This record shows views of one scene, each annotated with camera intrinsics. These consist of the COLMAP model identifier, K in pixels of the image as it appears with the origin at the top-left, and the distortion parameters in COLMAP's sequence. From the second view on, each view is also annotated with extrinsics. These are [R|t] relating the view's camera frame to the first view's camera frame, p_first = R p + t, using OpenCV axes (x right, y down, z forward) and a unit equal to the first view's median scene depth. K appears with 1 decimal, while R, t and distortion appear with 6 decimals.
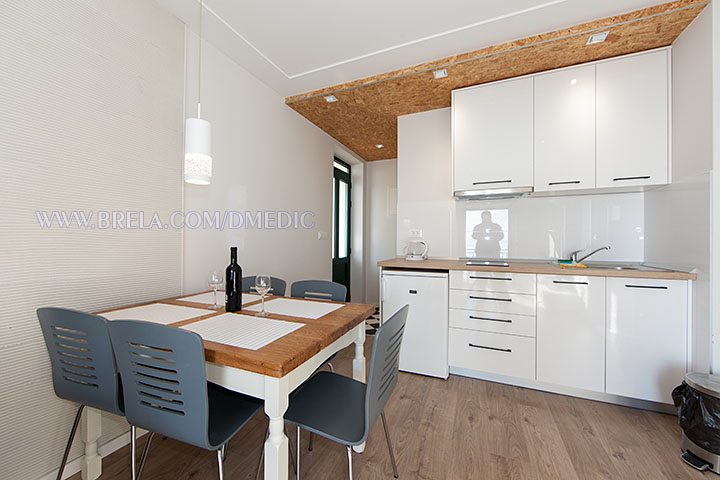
lens RADIAL K [[294.0, 0, 345.0], [0, 294.0, 210.4], [0, 0, 1]] dist [-0.000252, -0.000123]
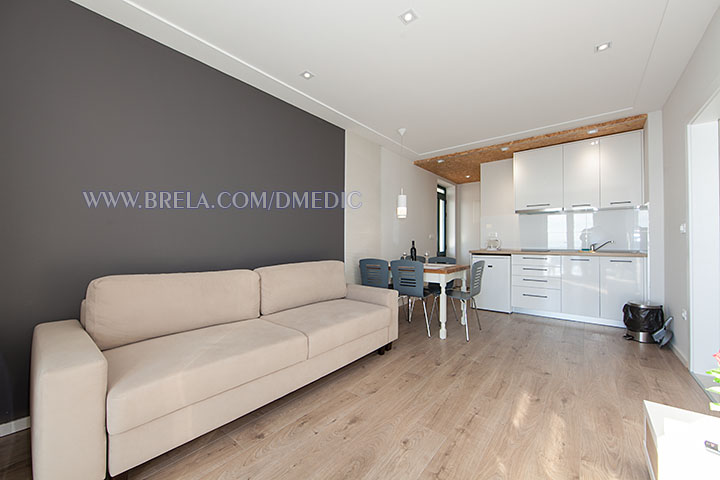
lens RADIAL K [[276.9, 0, 360.4], [0, 276.9, 231.6], [0, 0, 1]] dist [-0.000563, 0.000031]
pose [[0.971638, -0.015594, -0.235958, -0.160728], [0.030736, 0.997687, 0.060633, -0.078512], [0.234466, -0.066166, 0.969870, -0.959570]]
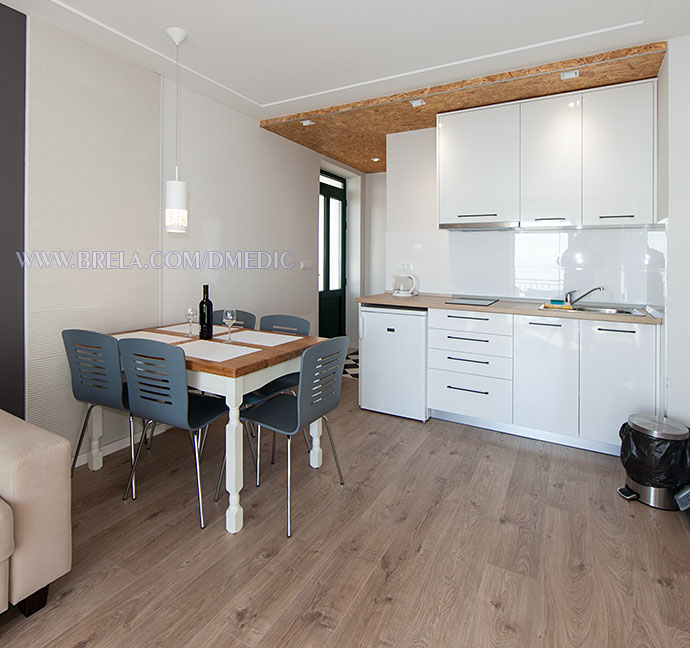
lens RADIAL K [[413.8, 0, 327.4], [0, 413.8, 236.2], [0, 0, 1]] dist [0.001144, 0.000447]
pose [[0.996367, 0.009490, -0.084631, 0.154673], [-0.005984, 0.999117, 0.041582, -0.090044], [0.084951, -0.040924, 0.995544, -0.378422]]
